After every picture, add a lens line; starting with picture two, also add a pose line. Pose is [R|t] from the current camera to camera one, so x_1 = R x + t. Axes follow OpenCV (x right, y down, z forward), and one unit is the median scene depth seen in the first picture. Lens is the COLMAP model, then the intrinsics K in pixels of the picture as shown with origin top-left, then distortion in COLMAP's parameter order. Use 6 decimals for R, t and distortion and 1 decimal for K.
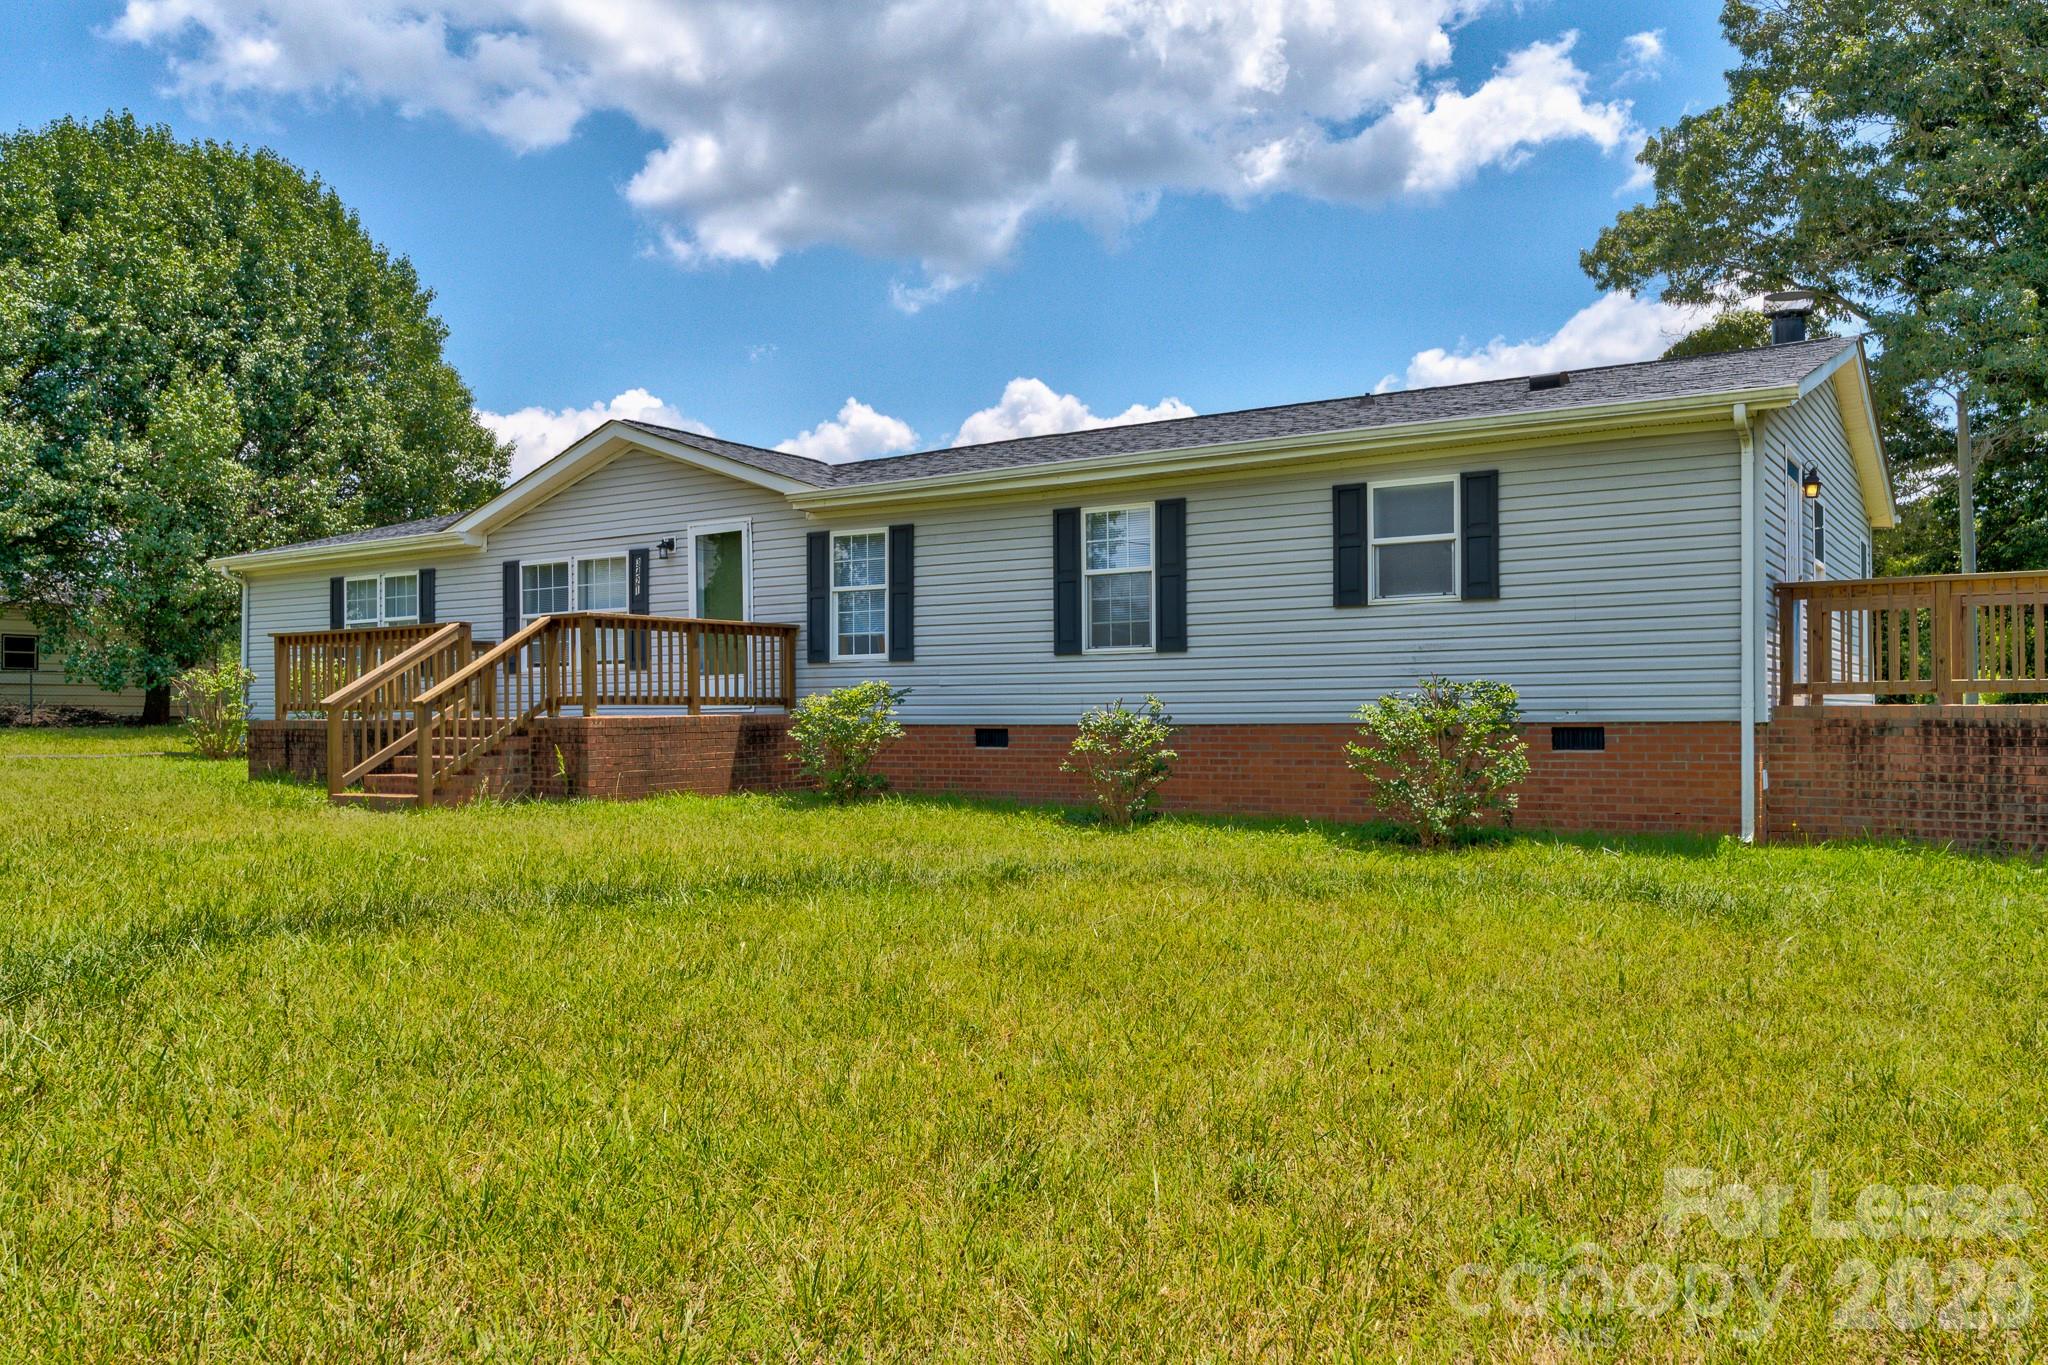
lens RADIAL K [[1555.6, 0, 1024.0], [0, 1555.6, 691.4], [0, 0, 1]] dist [-0.007463, -0.002103]
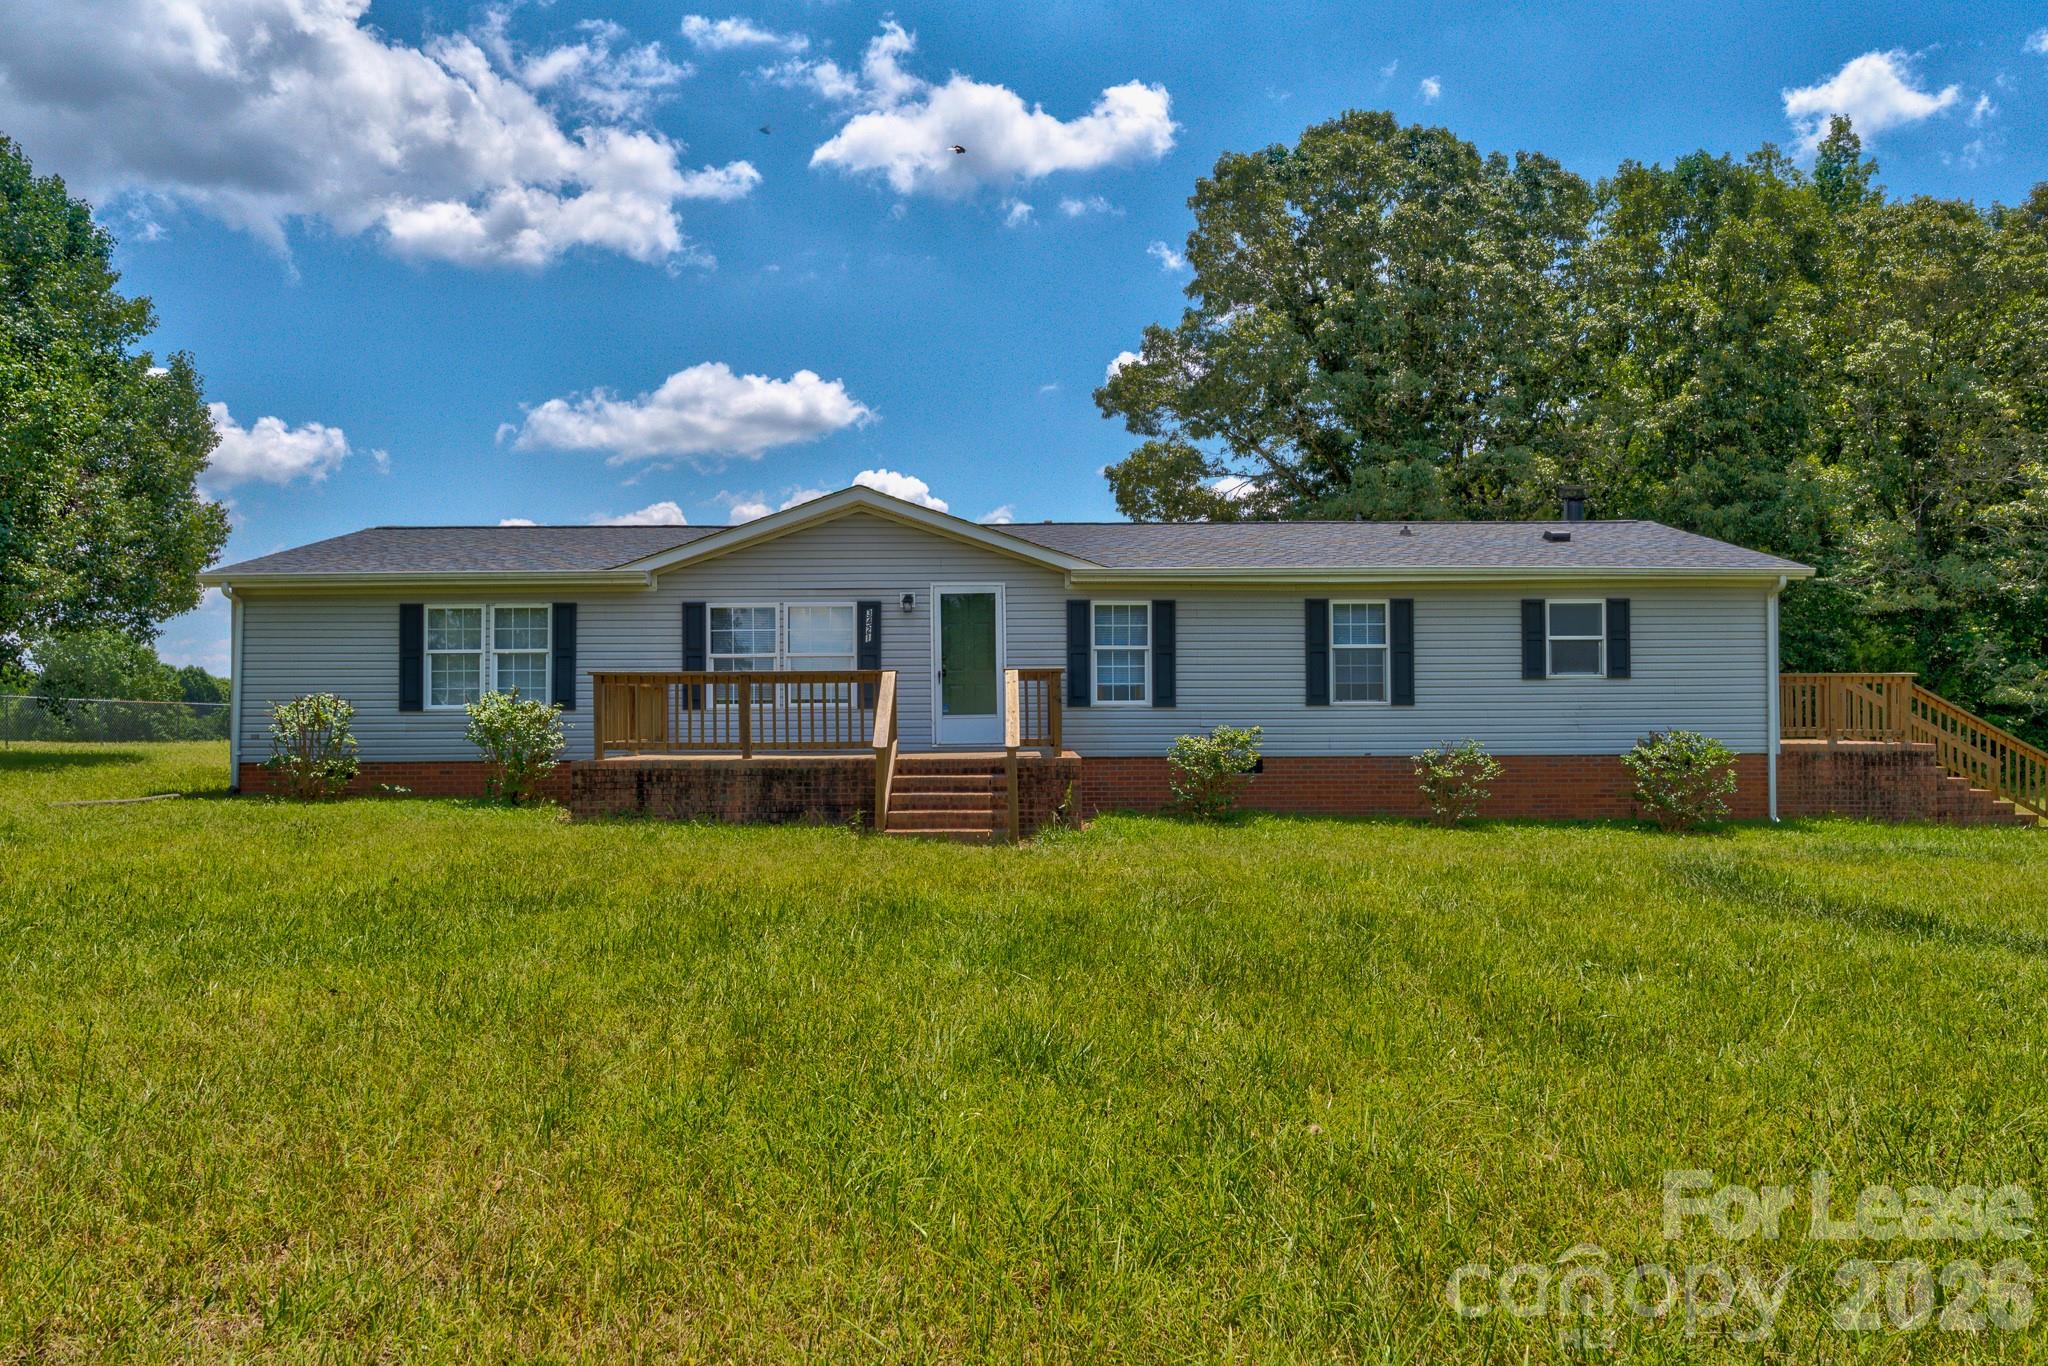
lens RADIAL K [[1346.5, 0, 1028.1], [0, 1346.5, 678.1], [0, 0, 1]] dist [0.006296, 0.001239]
pose [[0.828894, 0.016787, 0.559153, -0.795478], [-0.009237, 0.999824, -0.016323, -0.023985], [-0.559329, 0.008365, 0.828904, 0.143719]]
